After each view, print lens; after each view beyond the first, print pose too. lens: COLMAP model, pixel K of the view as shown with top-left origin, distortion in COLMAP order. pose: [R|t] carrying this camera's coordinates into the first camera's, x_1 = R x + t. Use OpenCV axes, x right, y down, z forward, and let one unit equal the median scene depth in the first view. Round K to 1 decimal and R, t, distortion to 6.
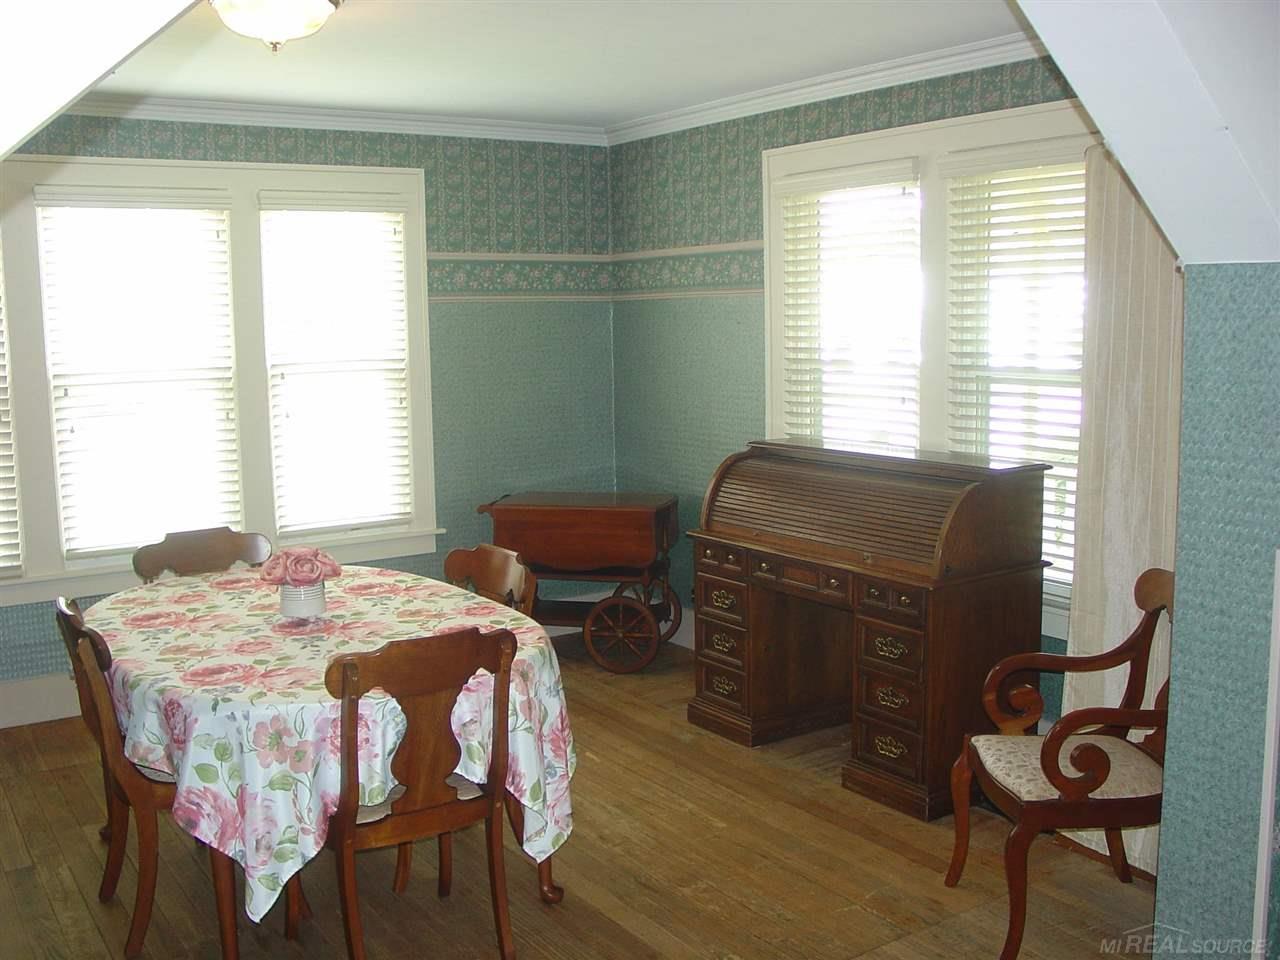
lens RADIAL K [[1315.3, 0, 627.7], [0, 1315.3, 482.1], [0, 0, 1]] dist [-0.147299, 0.220432]
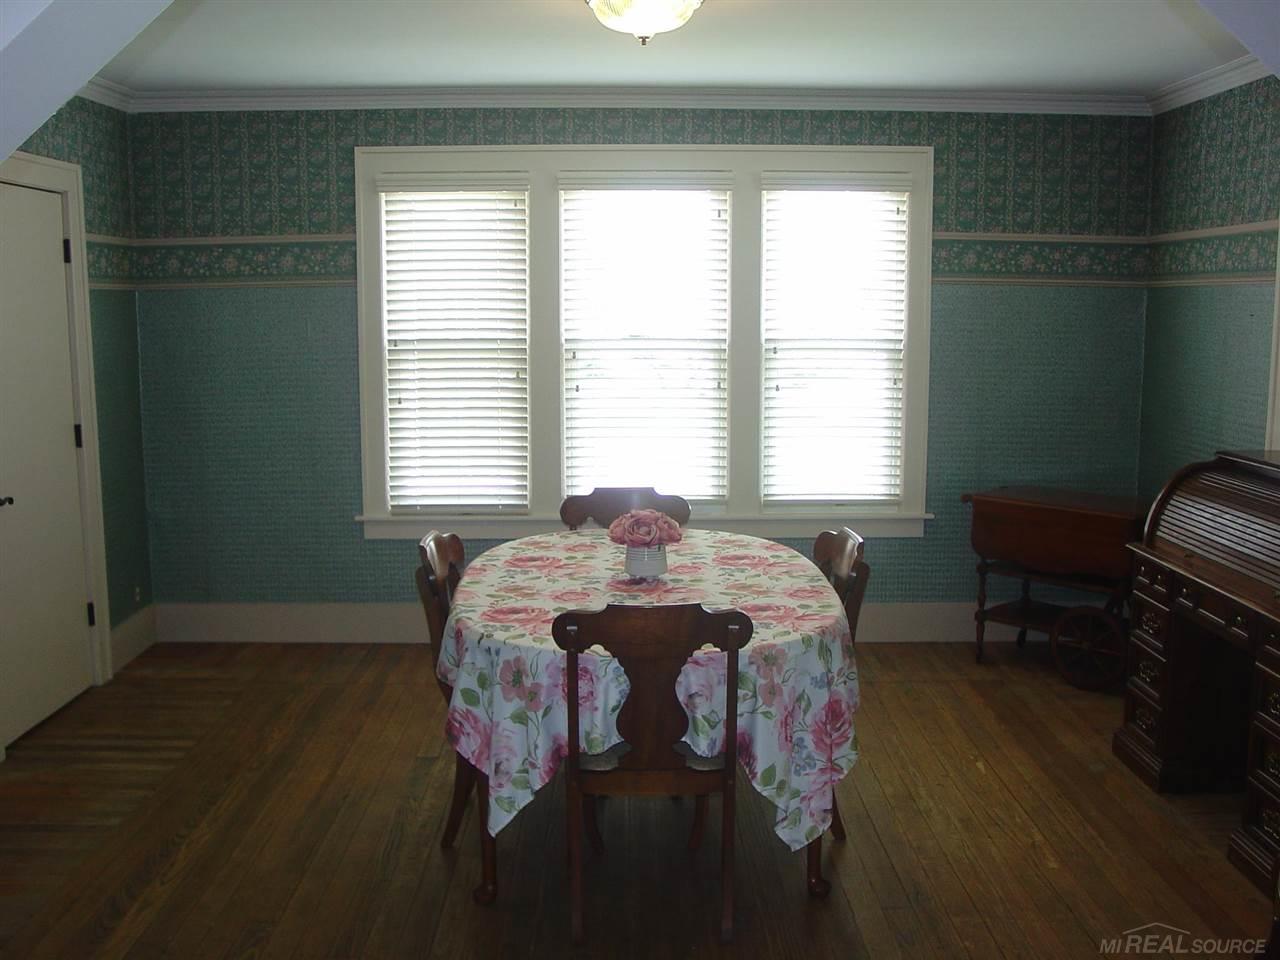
lens RADIAL K [[1315.3, 0, 627.7], [0, 1315.3, 482.1], [0, 0, 1]] dist [-0.147299, 0.220432]
pose [[0.840750, 0.096230, -0.532803, 0.220864], [-0.086228, 0.995317, 0.043701, -0.013753], [0.534513, 0.009201, 0.845110, 0.061486]]
